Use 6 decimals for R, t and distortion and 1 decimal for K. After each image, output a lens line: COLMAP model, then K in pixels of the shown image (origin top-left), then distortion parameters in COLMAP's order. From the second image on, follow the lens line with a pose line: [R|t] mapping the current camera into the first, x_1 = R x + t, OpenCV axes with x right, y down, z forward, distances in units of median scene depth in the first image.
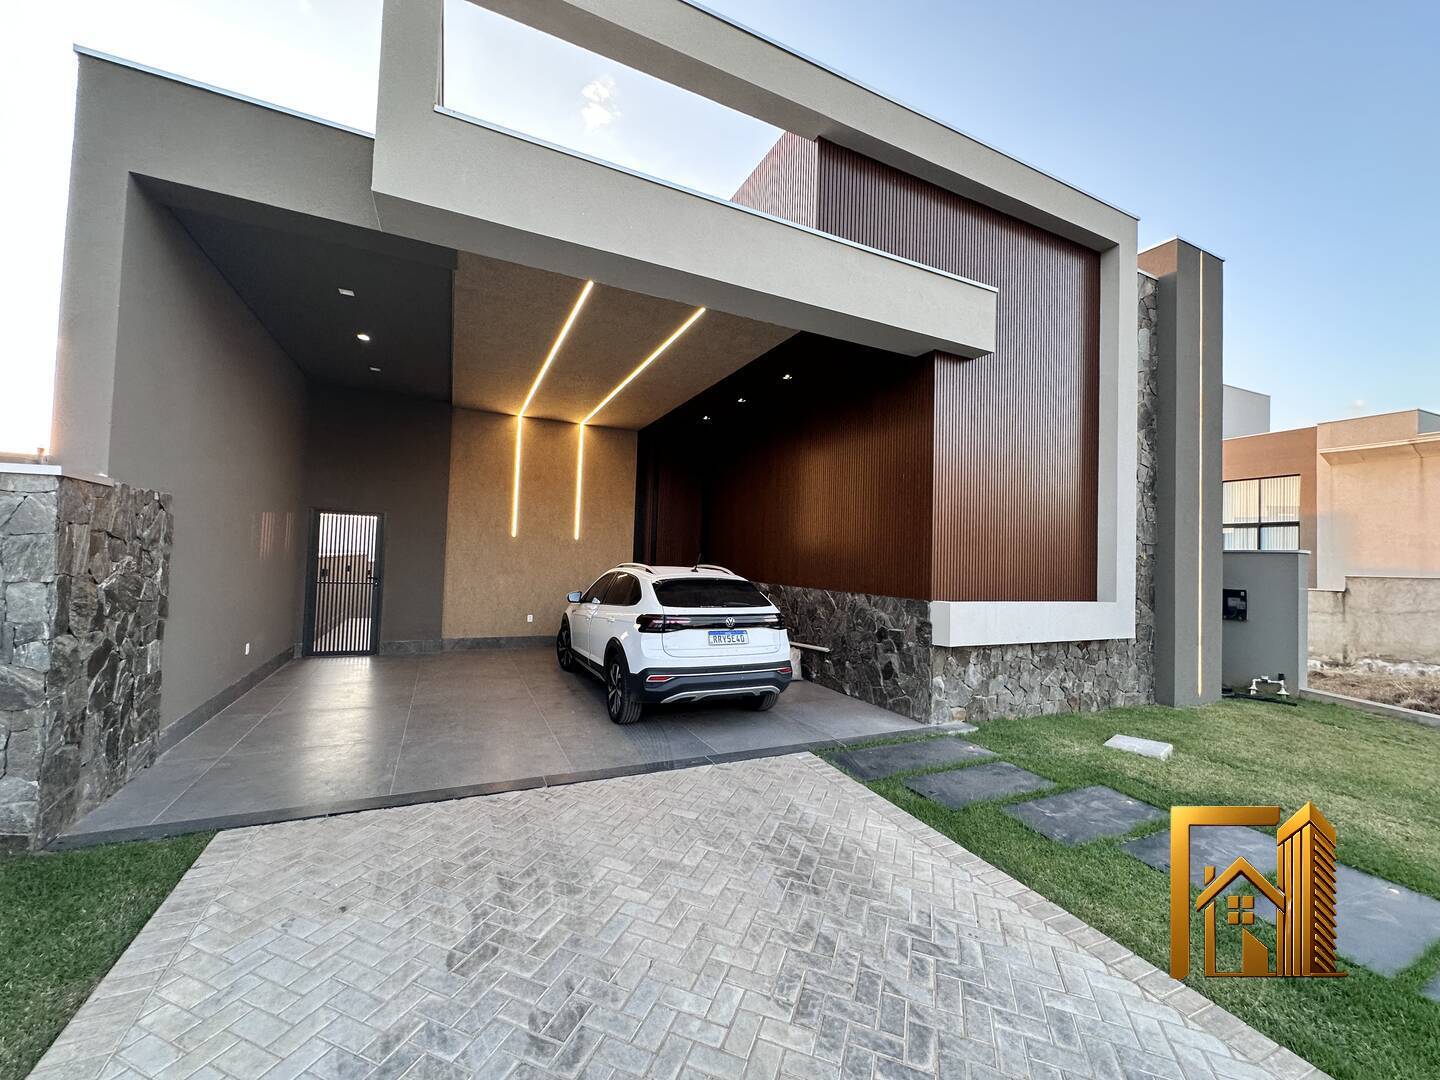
lens RADIAL K [[575.7, 0, 714.1], [0, 575.7, 534.7], [0, 0, 1]] dist [-0.005380, 0.001391]
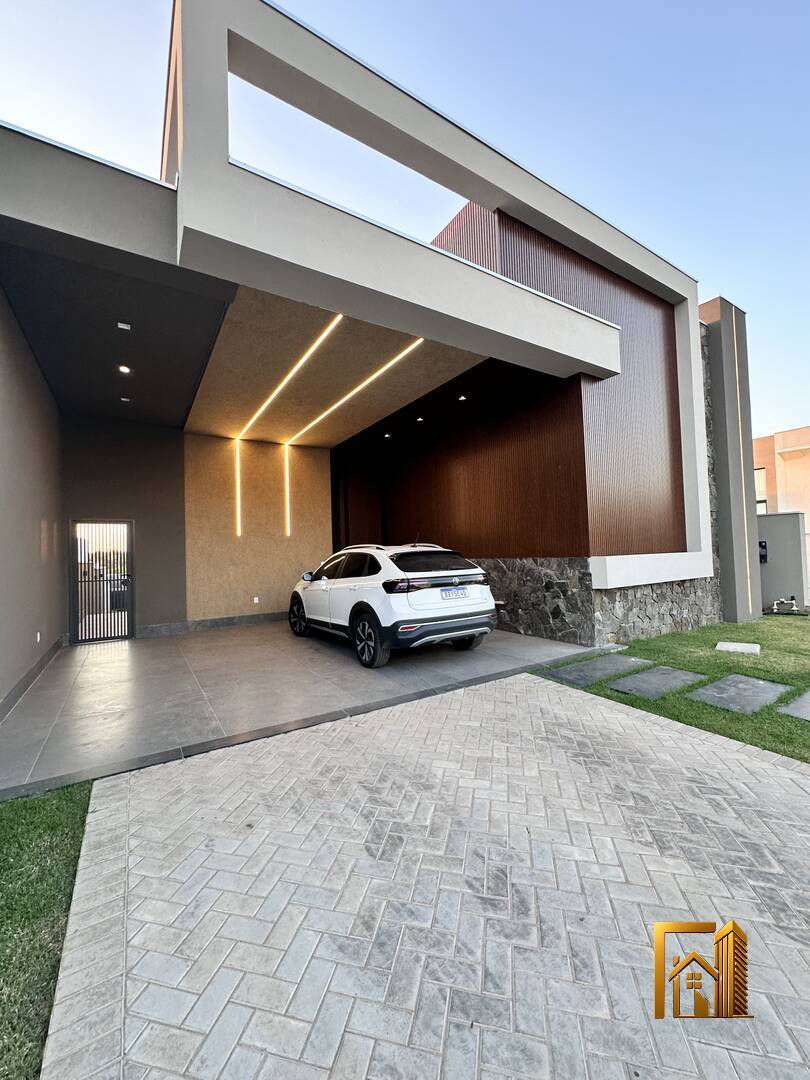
lens RADIAL K [[431.8, 0, 402.9], [0, 431.8, 538.6], [0, 0, 1]] dist [-0.005380, 0.001391]
pose [[0.990539, -0.061167, 0.122843, -0.201420], [0.060506, 0.998126, 0.009109, 0.040279], [-0.123170, -0.001590, 0.992384, 0.047640]]
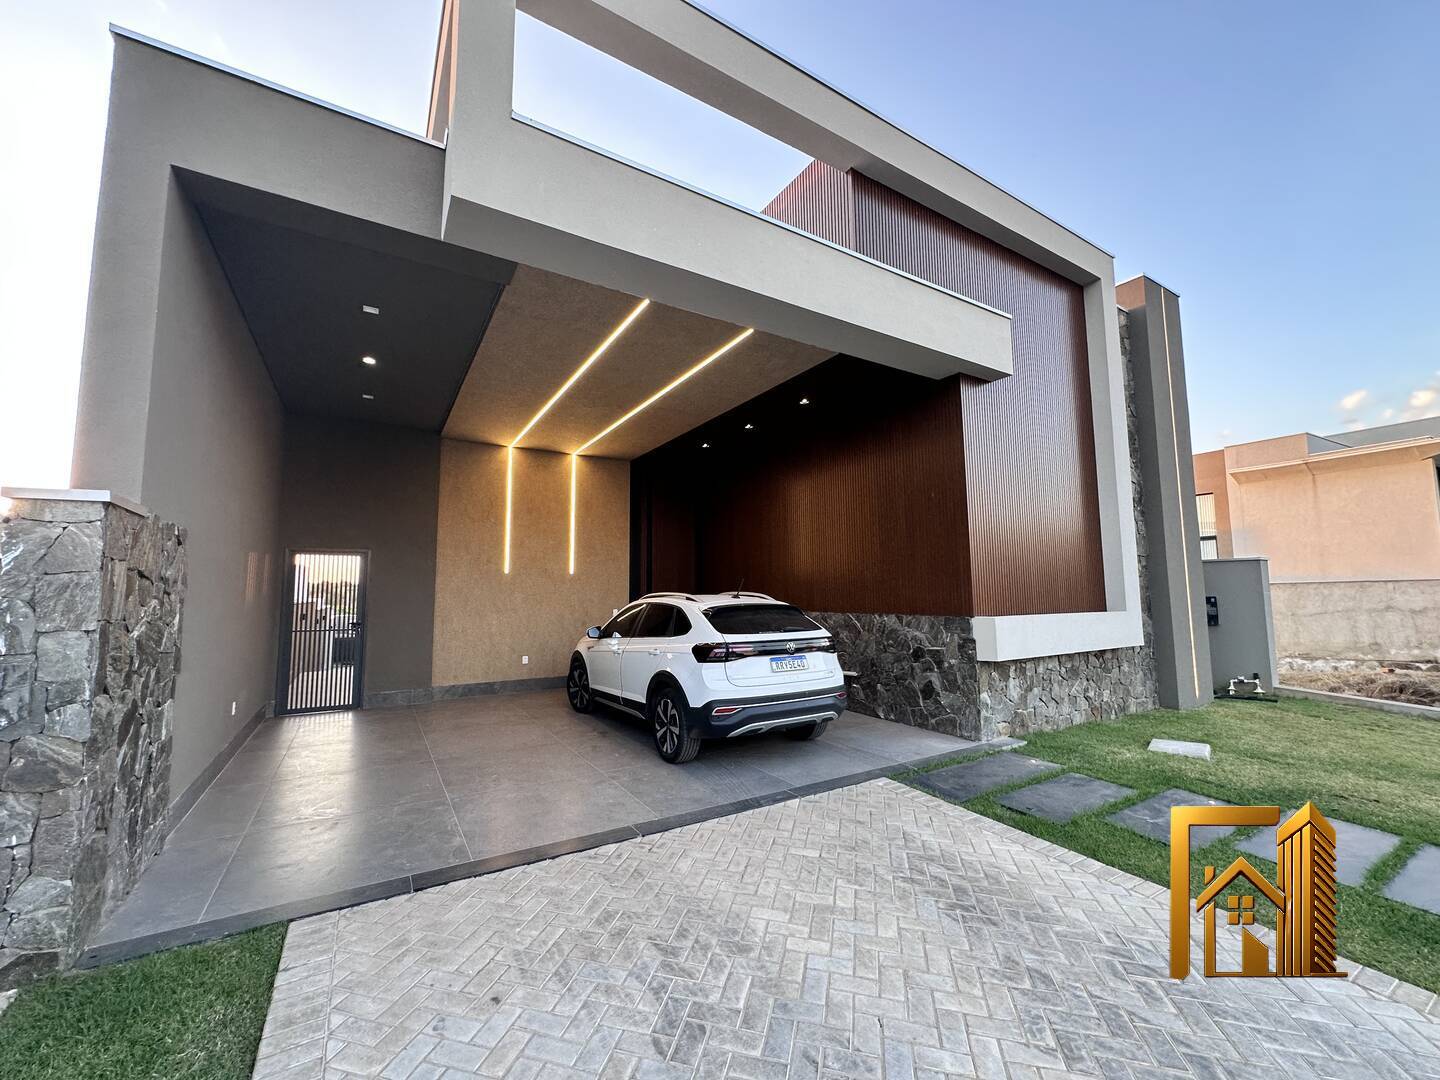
lens RADIAL K [[575.7, 0, 714.5], [0, 575.7, 535.7], [0, 0, 1]] dist [-0.005380, 0.001391]
pose [[0.993869, -0.031378, 0.106018, -0.193397], [0.037578, 0.997666, -0.057005, 0.015160], [-0.103982, 0.060640, 0.992729, 0.042696]]
